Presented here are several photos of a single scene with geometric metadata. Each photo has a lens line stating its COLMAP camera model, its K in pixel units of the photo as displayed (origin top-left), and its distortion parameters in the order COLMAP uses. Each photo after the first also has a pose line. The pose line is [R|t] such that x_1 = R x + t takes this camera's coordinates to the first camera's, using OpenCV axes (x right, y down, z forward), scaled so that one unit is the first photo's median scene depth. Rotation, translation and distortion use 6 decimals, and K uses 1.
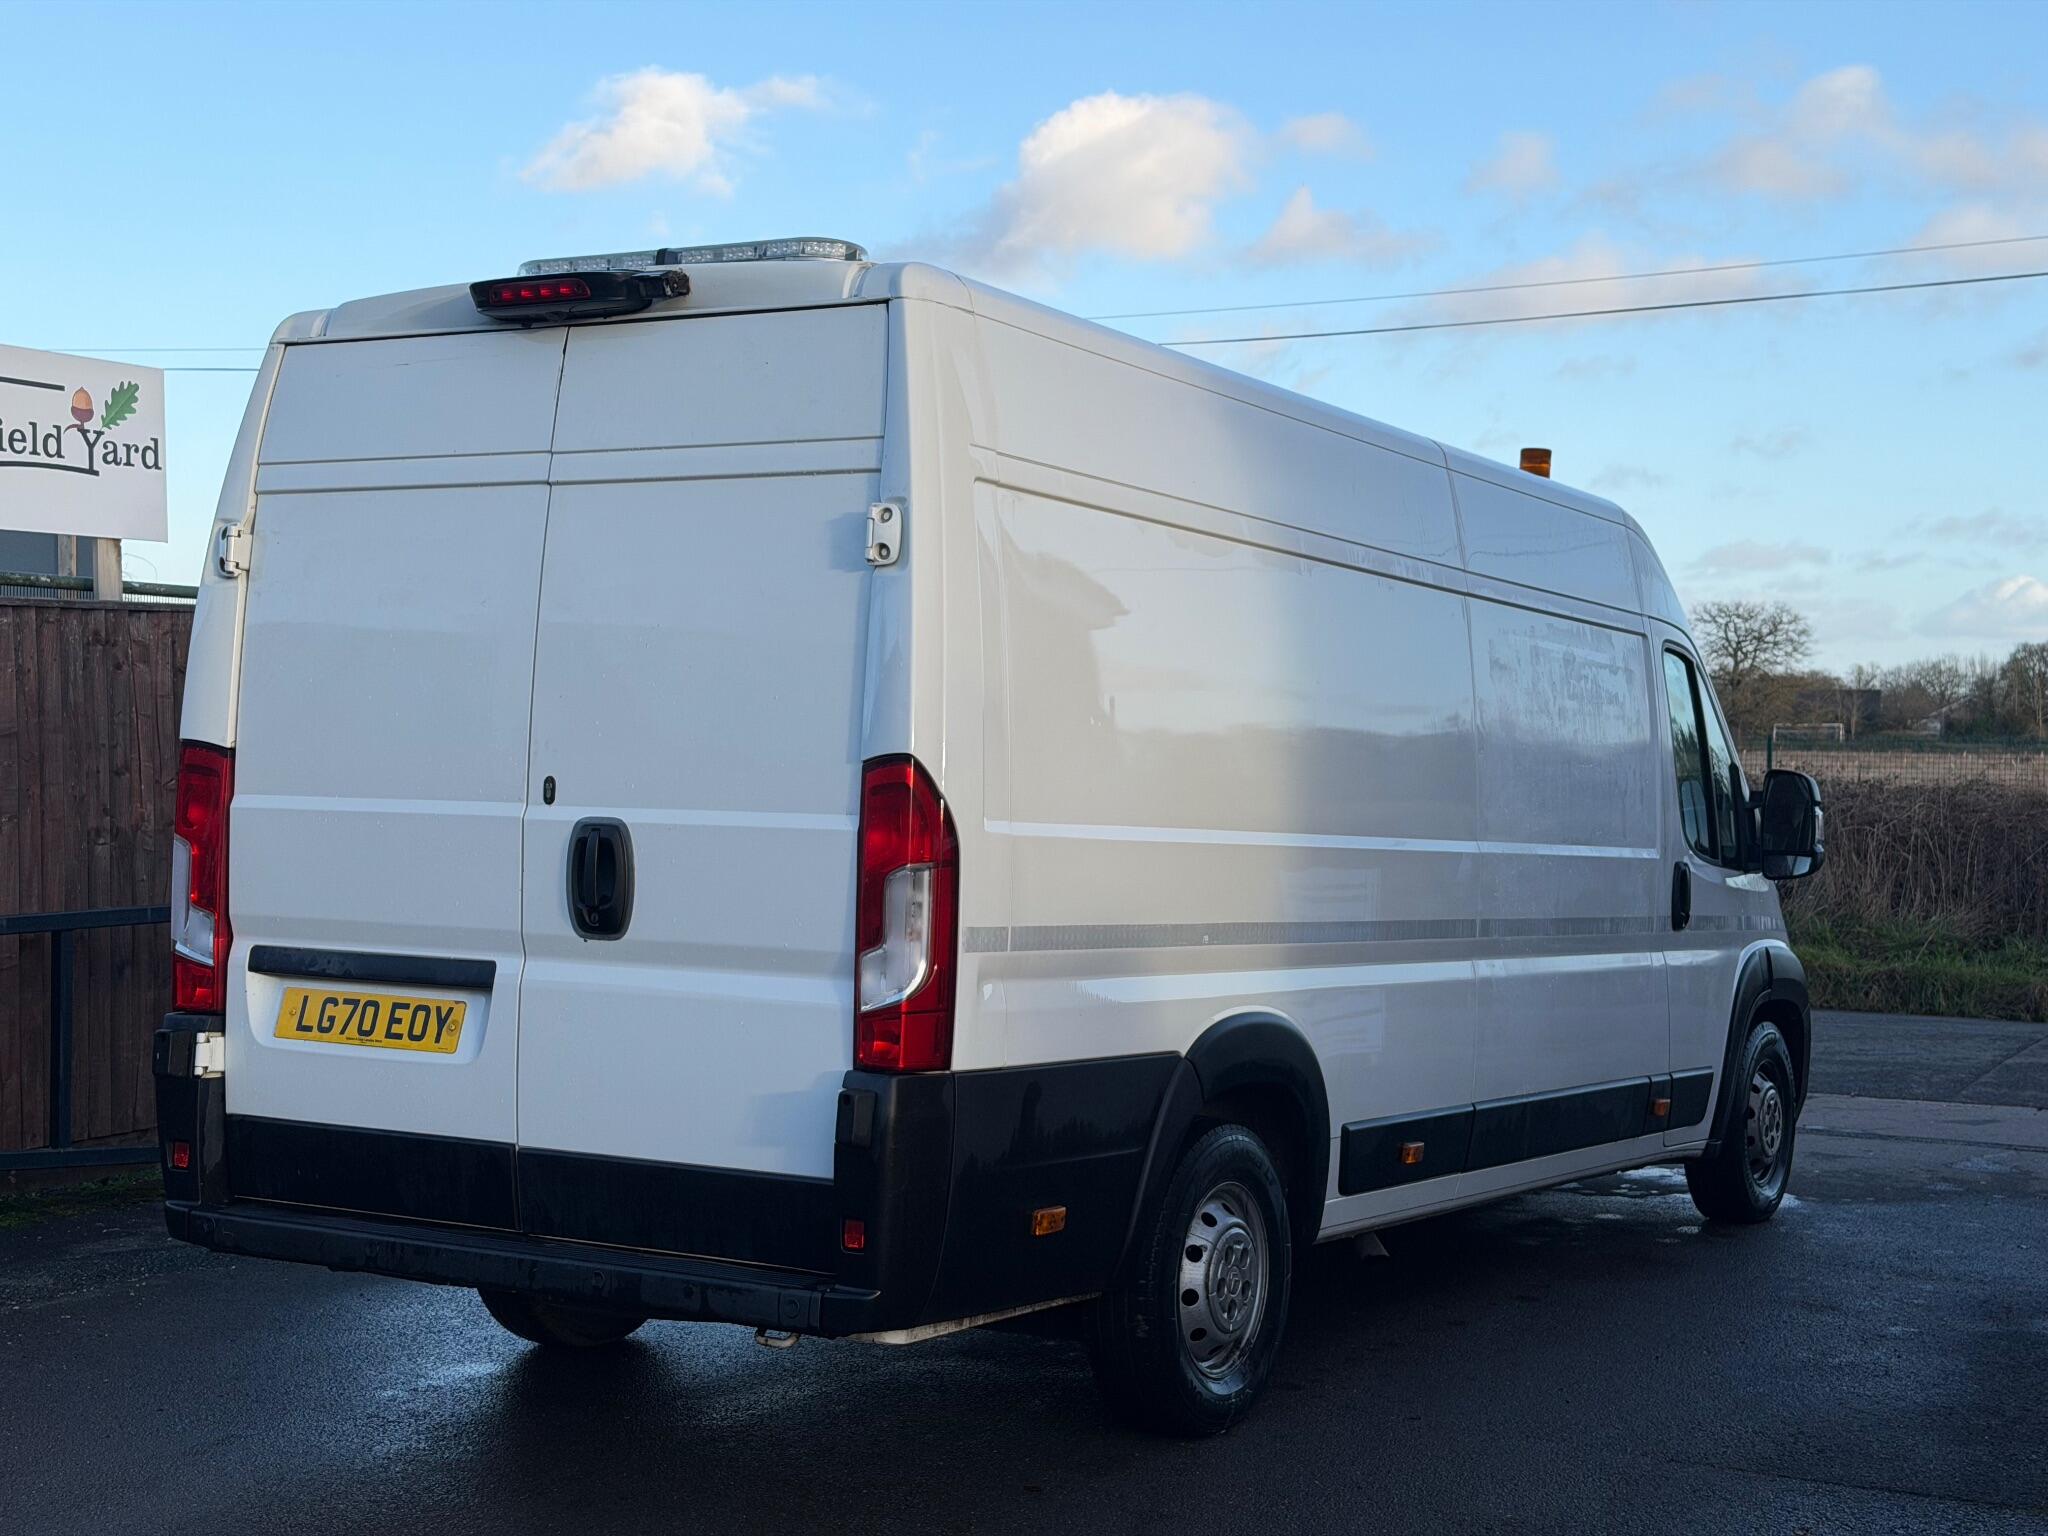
lens RADIAL K [[2726.8, 0, 1024.0], [0, 2726.8, 768.0], [0, 0, 1]] dist [0.129324, -0.031254]
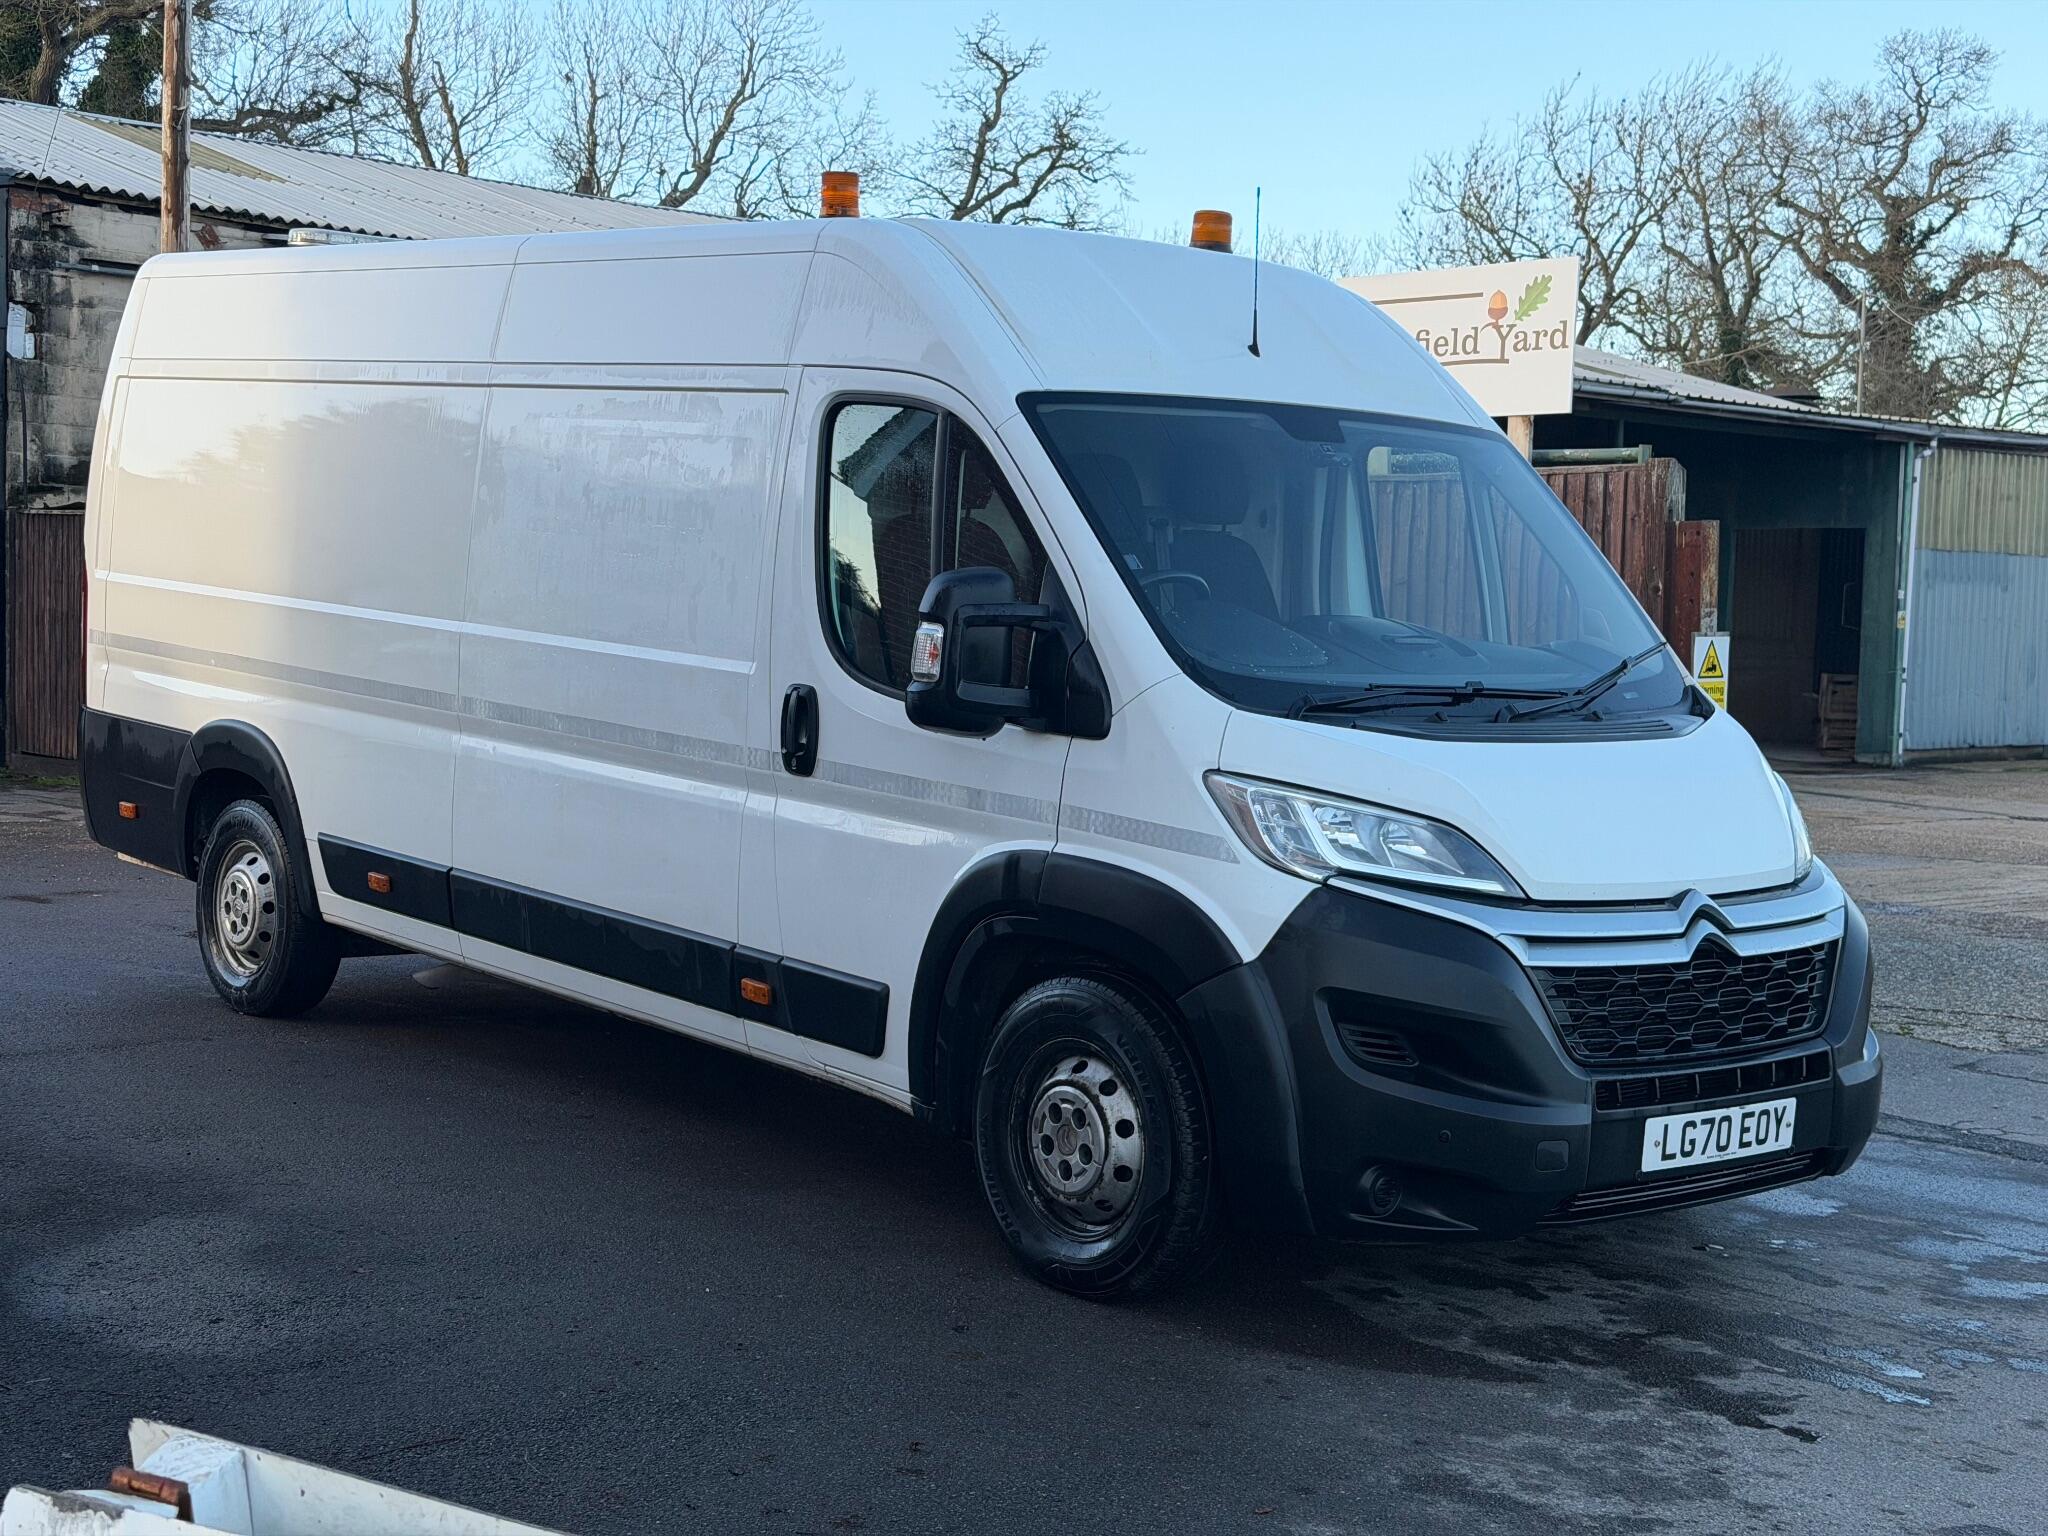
lens RADIAL K [[2864.0, 0, 1043.2], [0, 2864.0, 772.6], [0, 0, 1]] dist [0.199483, -0.402210]
pose [[-0.301774, 0.035067, -0.952735, 0.916289], [-0.047509, 0.997529, 0.051764, 0.013221], [0.952195, 0.060884, -0.299362, 1.223851]]
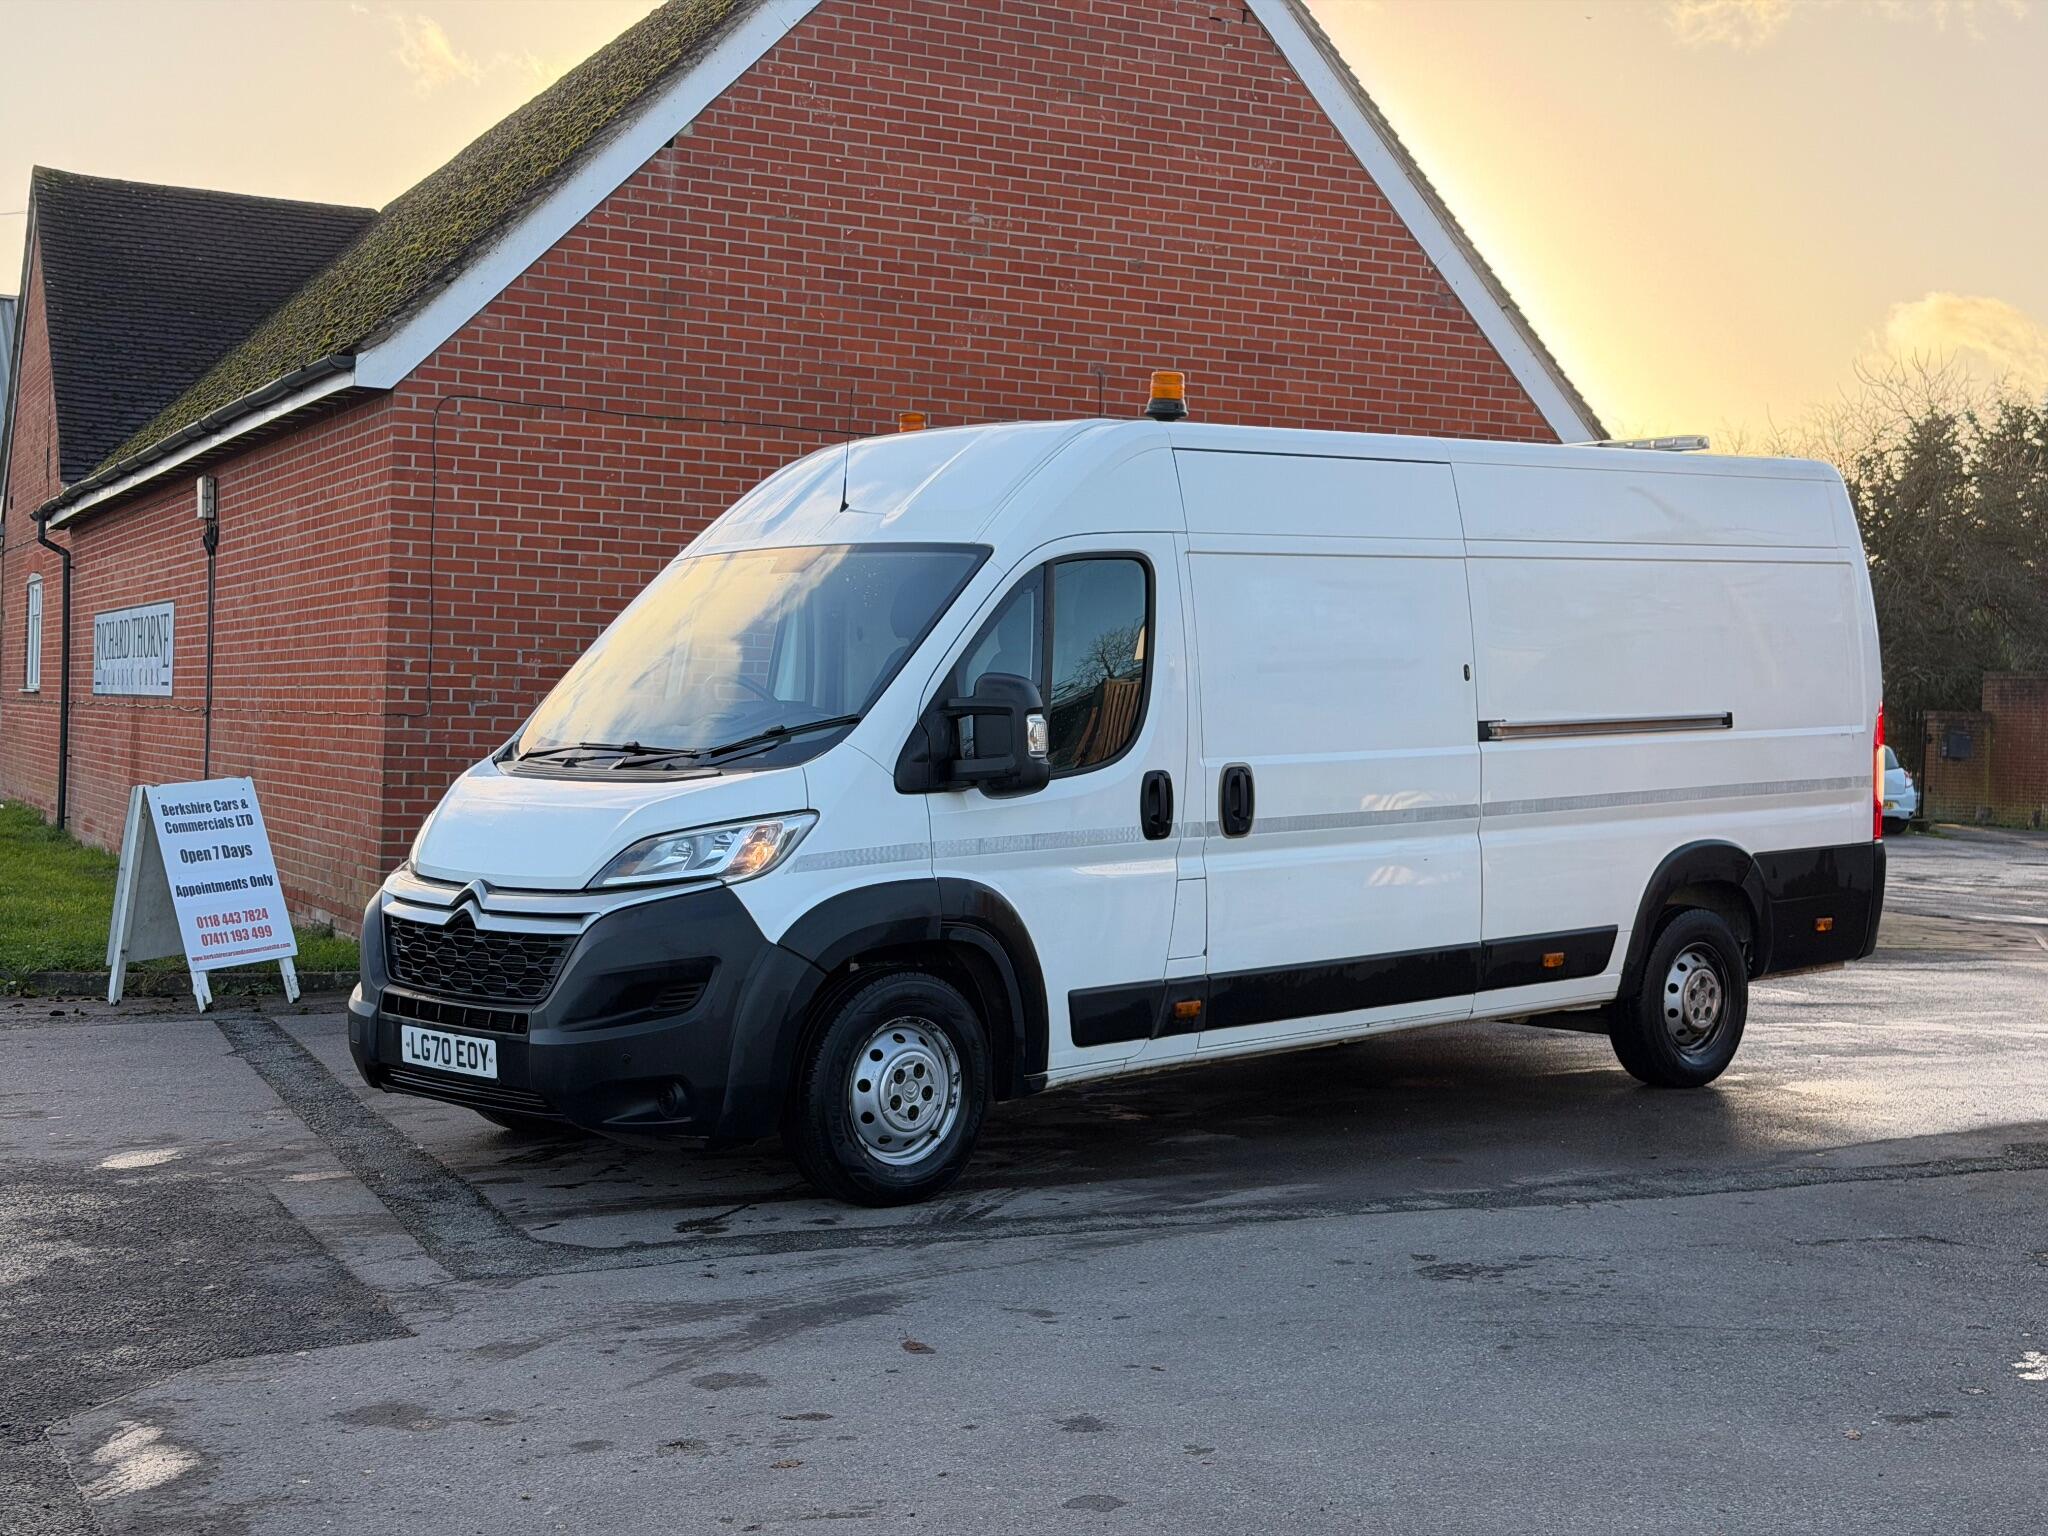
lens RADIAL K [[2868.2, 0, 1024.0], [0, 2868.2, 768.0], [0, 0, 1]] dist [0.185666, -0.310307]
pose [[-0.957983, -0.037584, 0.284350, -0.182764], [-0.030371, 0.999096, 0.029736, -0.001372], [-0.285211, 0.019850, -0.958259, 2.003305]]
